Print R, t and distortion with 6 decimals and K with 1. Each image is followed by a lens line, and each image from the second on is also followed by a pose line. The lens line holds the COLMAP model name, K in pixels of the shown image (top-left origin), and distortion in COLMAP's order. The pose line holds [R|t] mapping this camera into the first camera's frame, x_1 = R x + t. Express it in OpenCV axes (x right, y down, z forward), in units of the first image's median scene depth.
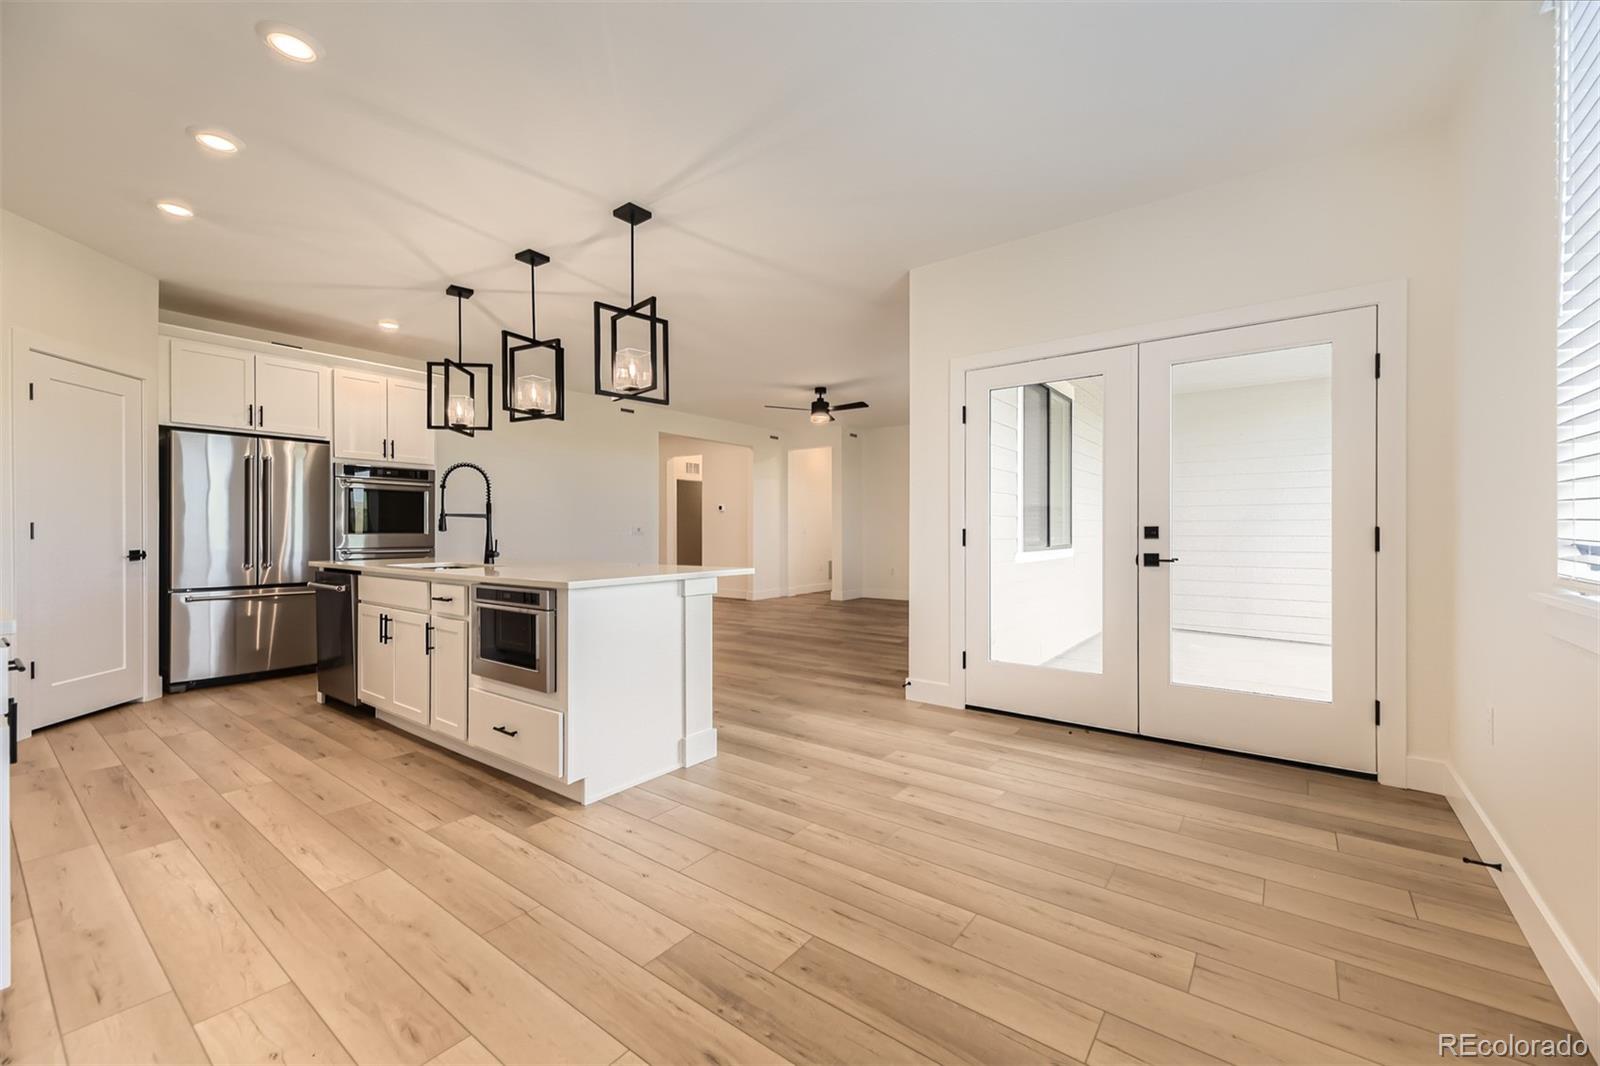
lens RADIAL K [[647.6, 0, 805.4], [0, 647.6, 530.2], [0, 0, 1]] dist [0.007855, -0.001511]
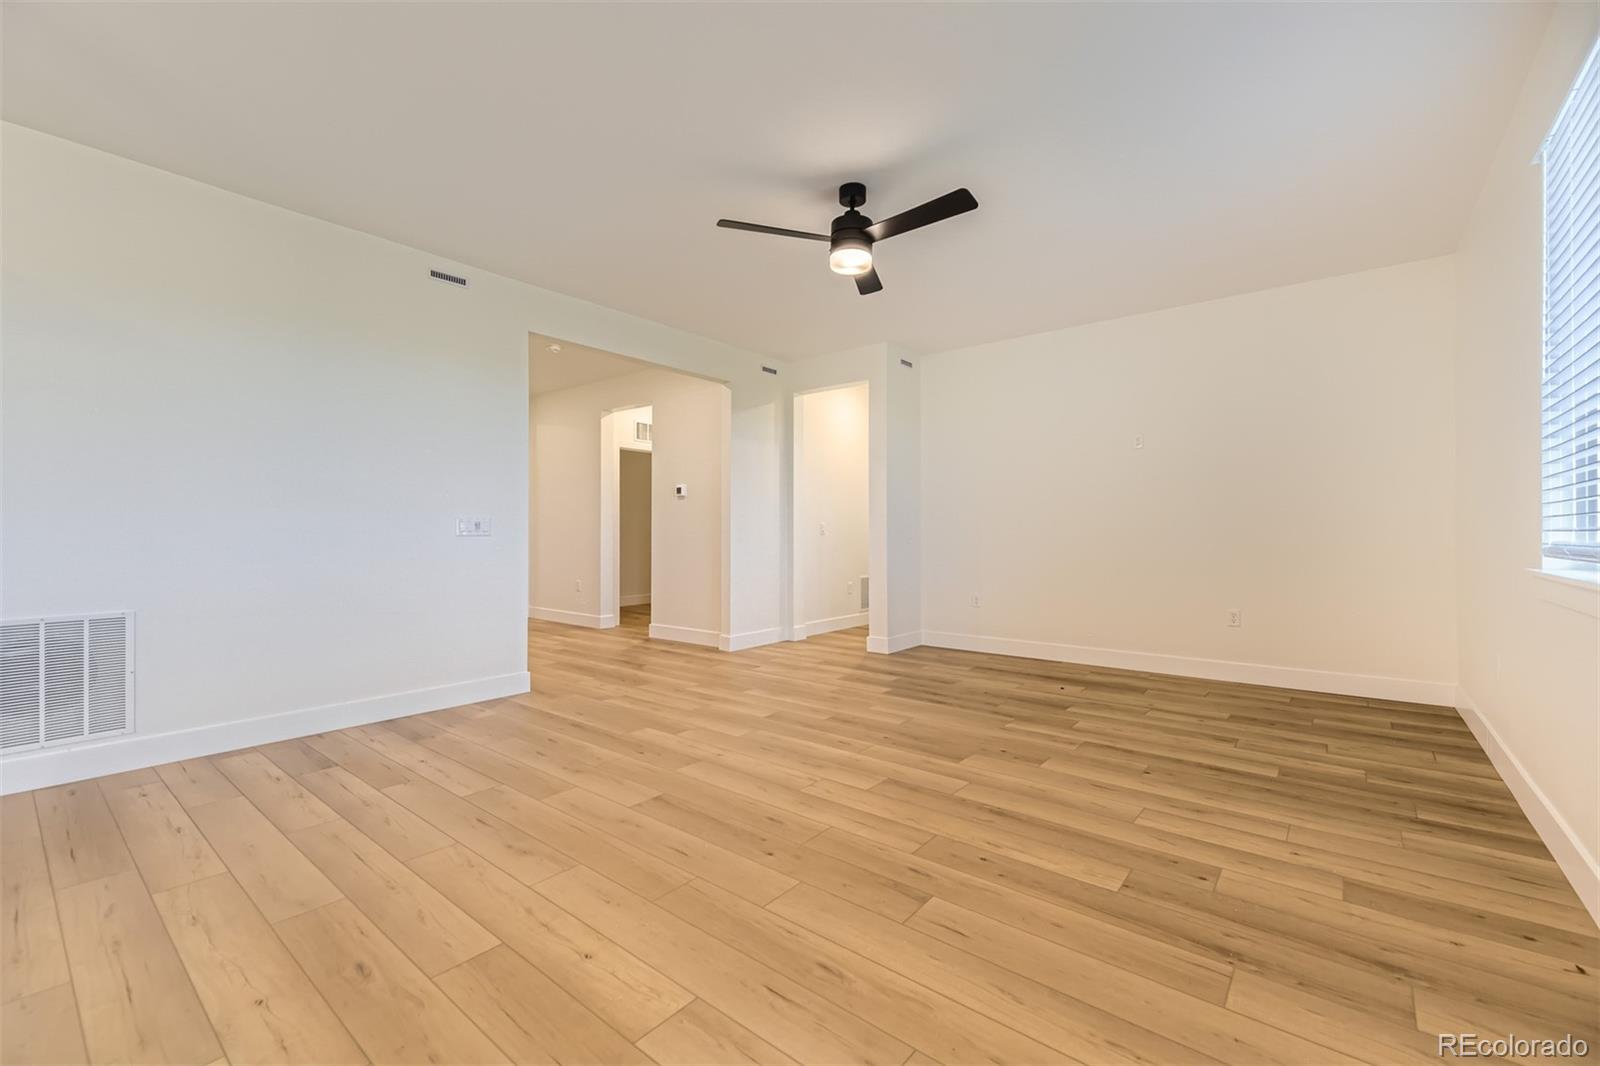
lens RADIAL K [[647.6, 0, 801.0], [0, 647.6, 538.1], [0, 0, 1]] dist [0.007855, -0.001511]
pose [[0.999098, 0.000540, -0.042456, 0.017691], [-0.000193, 0.999967, 0.008167, 0.009698], [0.042459, -0.008151, 0.999065, 1.283809]]
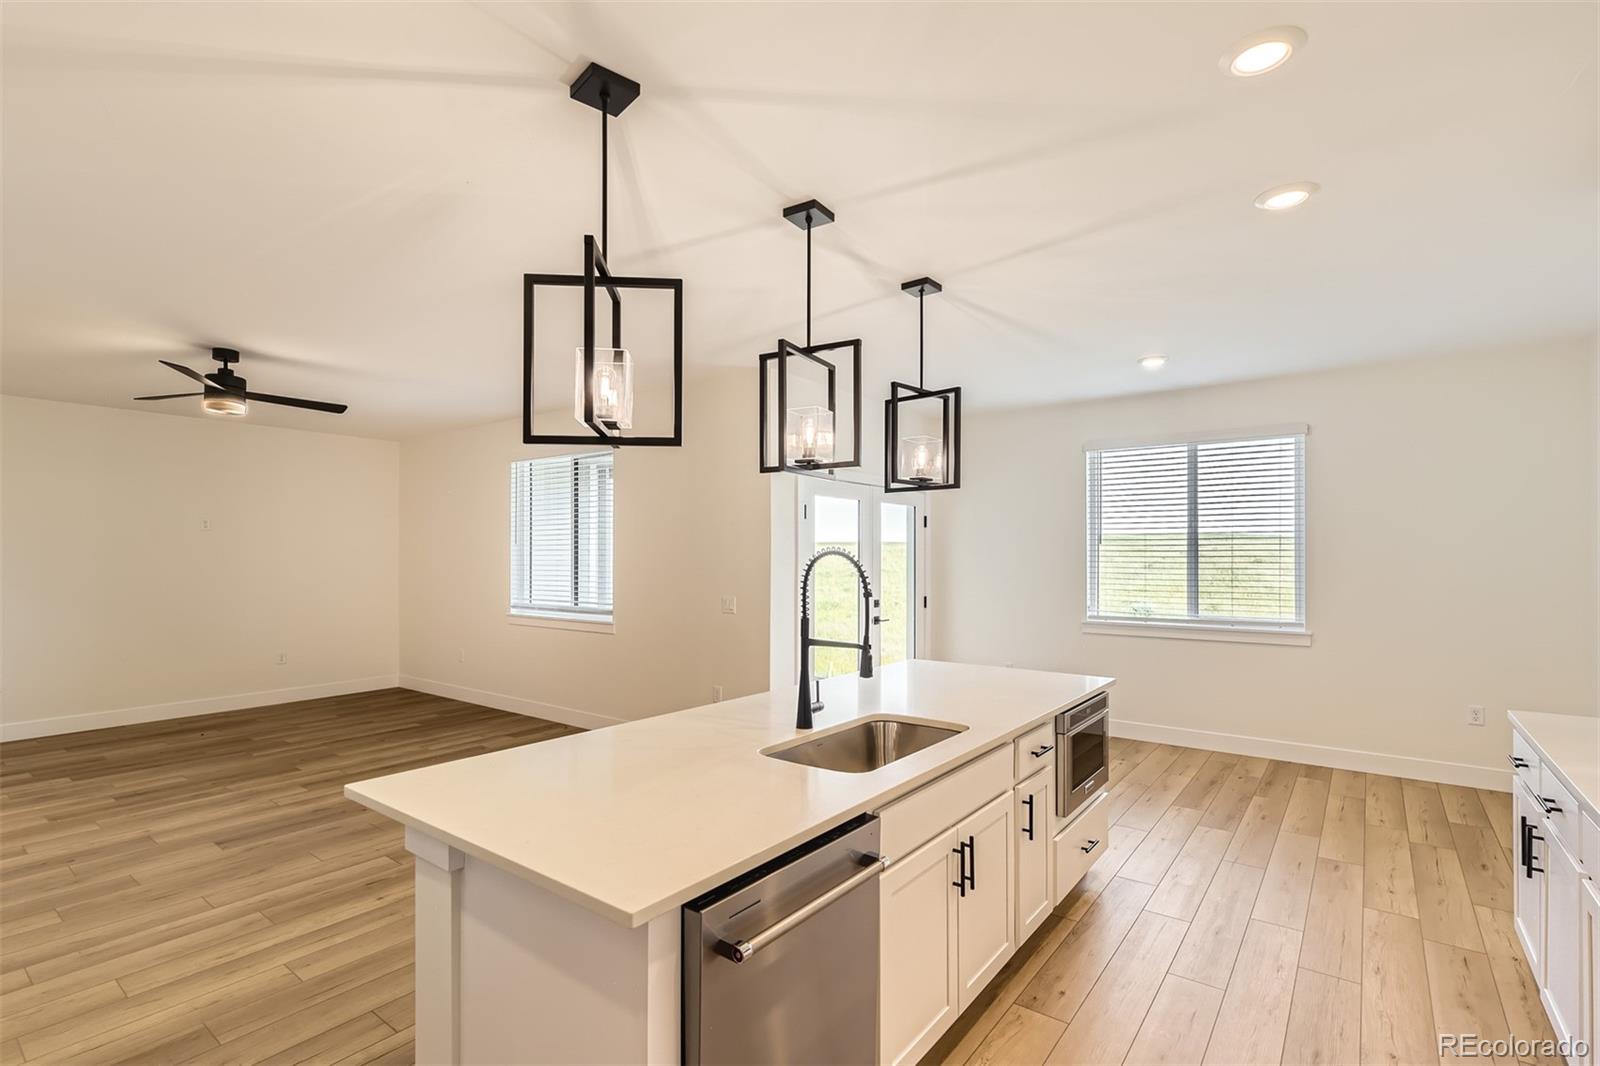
lens RADIAL K [[741.3, 0, 790.6], [0, 741.3, 555.5], [0, 0, 1]] dist [-0.001176, 0.001912]
pose [[0.014529, 0.004276, 0.999885, -1.302533], [-0.001807, 0.999989, -0.004250, -0.105685], [-0.999893, -0.001745, 0.014537, 1.168408]]
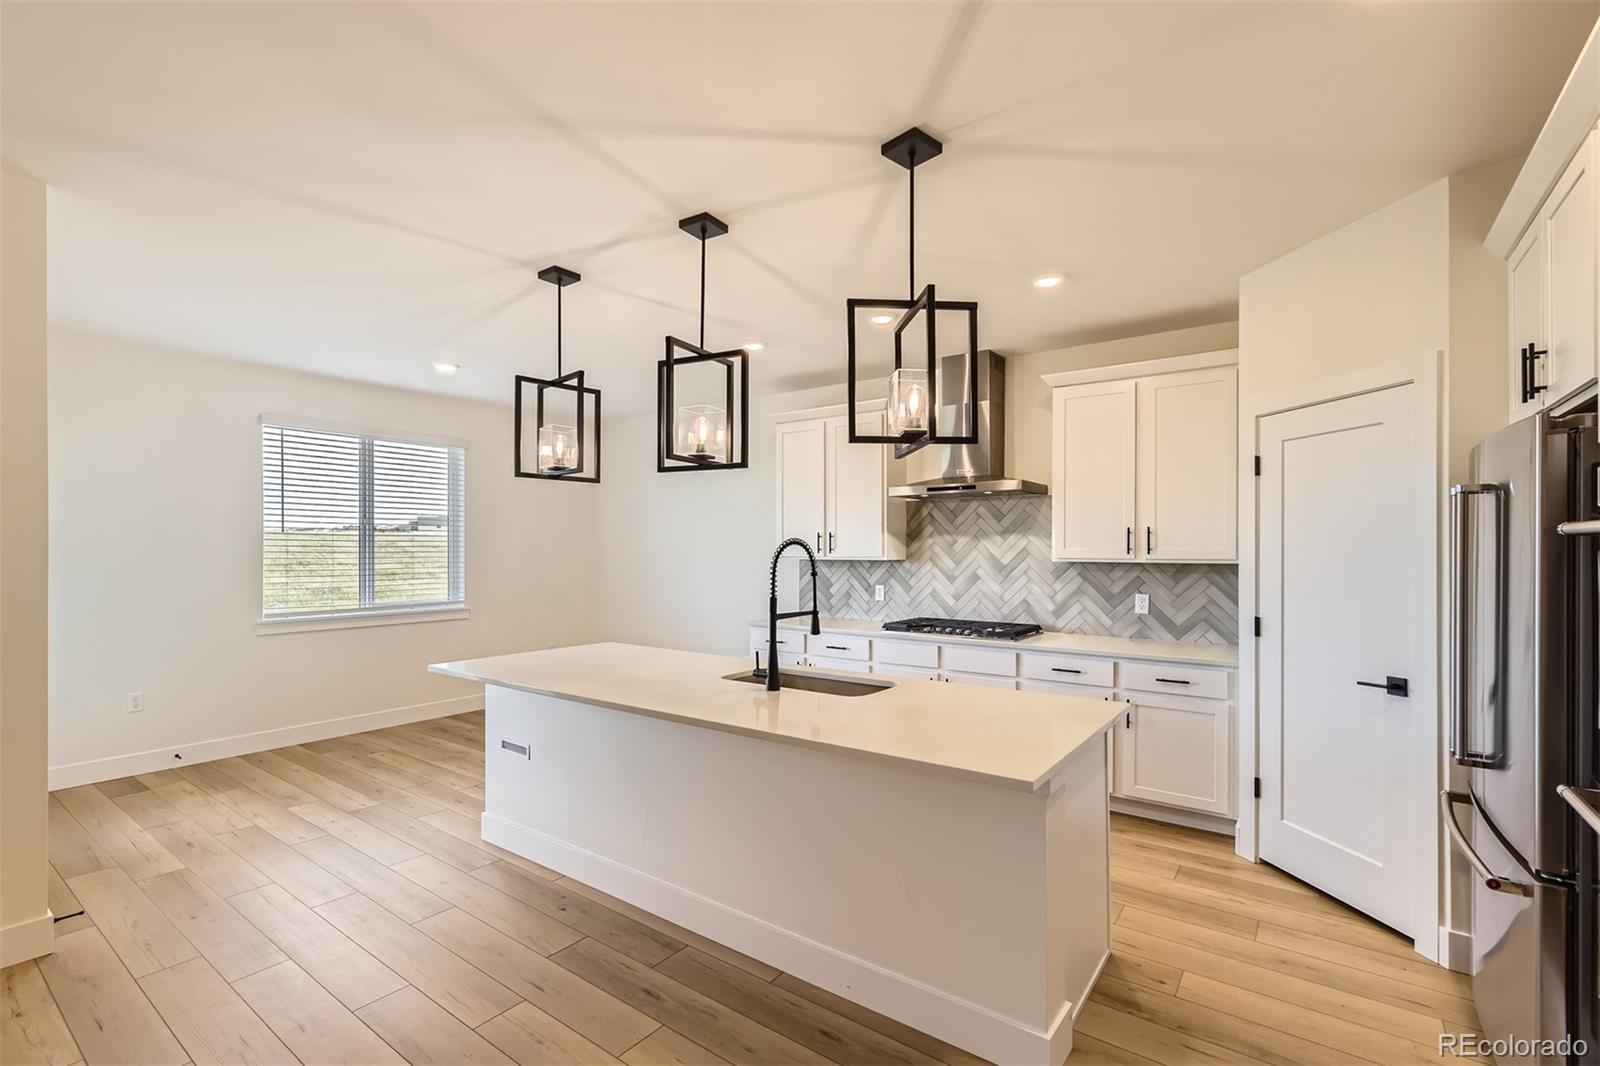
lens RADIAL K [[724.2, 0, 806.5], [0, 724.2, 553.7], [0, 0, 1]] dist [0.001056, -0.000145]
pose [[-0.999864, 0.001700, -0.016399, -0.594155], [0.001593, 0.999977, 0.006531, -0.104469], [0.016410, 0.006504, -0.999844, 2.014769]]
